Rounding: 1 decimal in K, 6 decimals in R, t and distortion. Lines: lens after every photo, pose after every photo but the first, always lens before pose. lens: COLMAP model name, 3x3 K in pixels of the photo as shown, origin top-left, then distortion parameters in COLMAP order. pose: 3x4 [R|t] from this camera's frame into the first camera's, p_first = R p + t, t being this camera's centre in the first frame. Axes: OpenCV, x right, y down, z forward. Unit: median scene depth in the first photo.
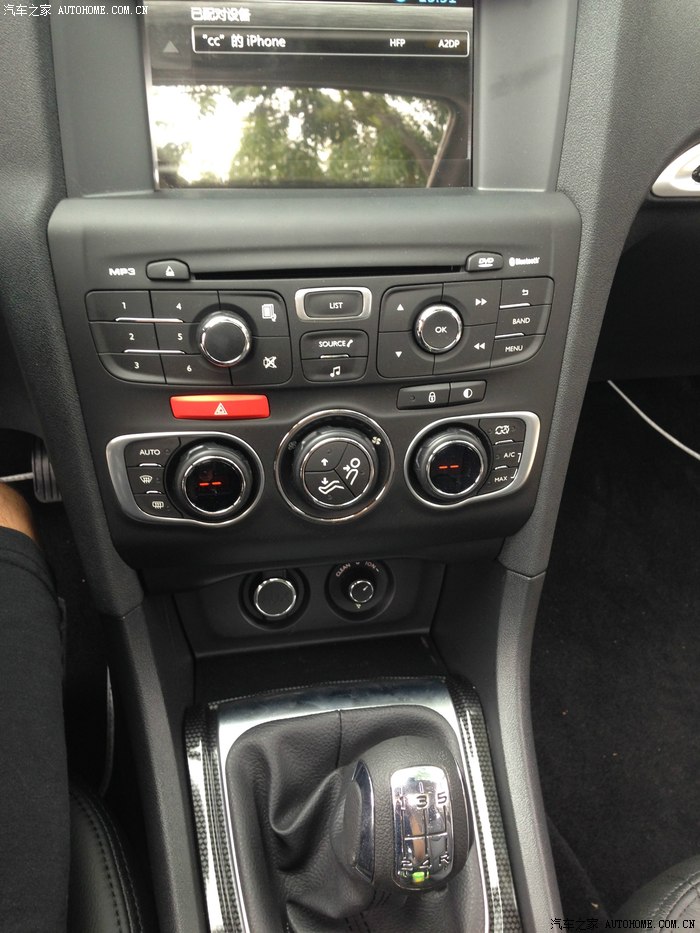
lens RADIAL K [[873.0, 0, 350.0], [0, 873.0, 466.5], [0, 0, 1]] dist [0.024534, -0.000514]
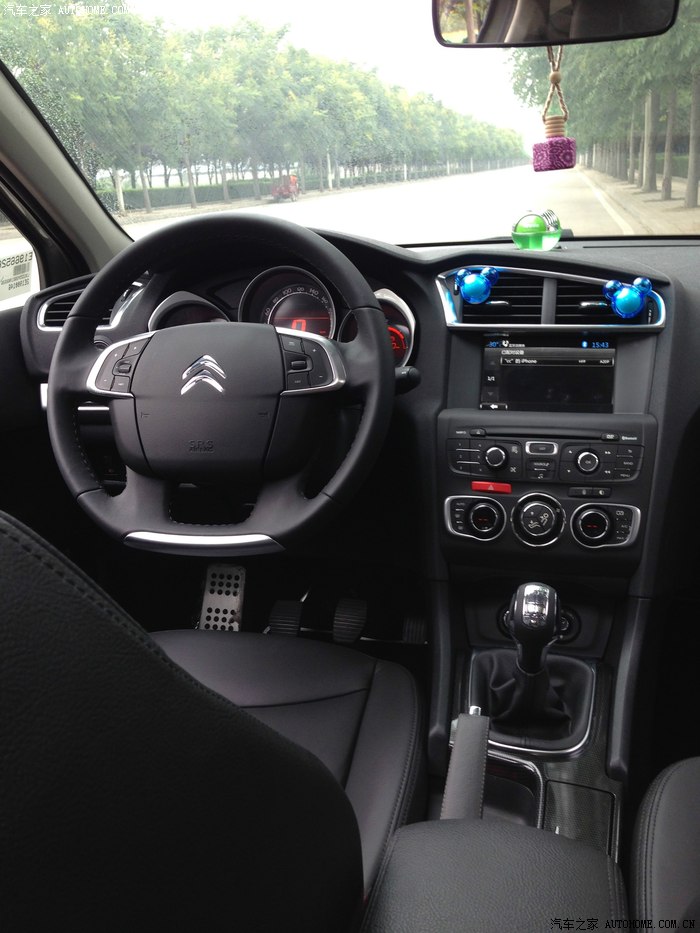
lens RADIAL K [[873.0, 0, 350.0], [0, 873.0, 466.5], [0, 0, 1]] dist [0.024534, -0.000514]
pose [[0.895855, 0.018253, -0.443972, 0.561958], [-0.228696, 0.875599, -0.425470, 0.977531], [0.380976, 0.482694, 0.788584, -1.064325]]
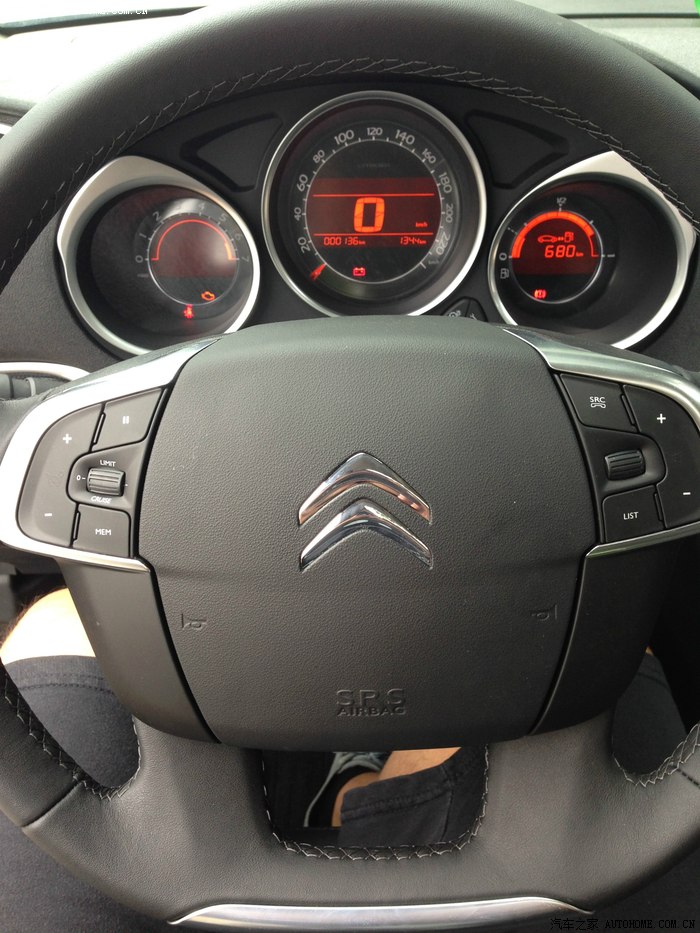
lens RADIAL K [[873.0, 0, 350.0], [0, 873.0, 466.5], [0, 0, 1]] dist [0.024534, -0.000514]
pose [[0.976006, 0.052221, -0.211389, -0.558892], [-0.091909, 0.978895, -0.182529, 0.060332], [0.197396, 0.197578, 0.960207, -0.356768]]
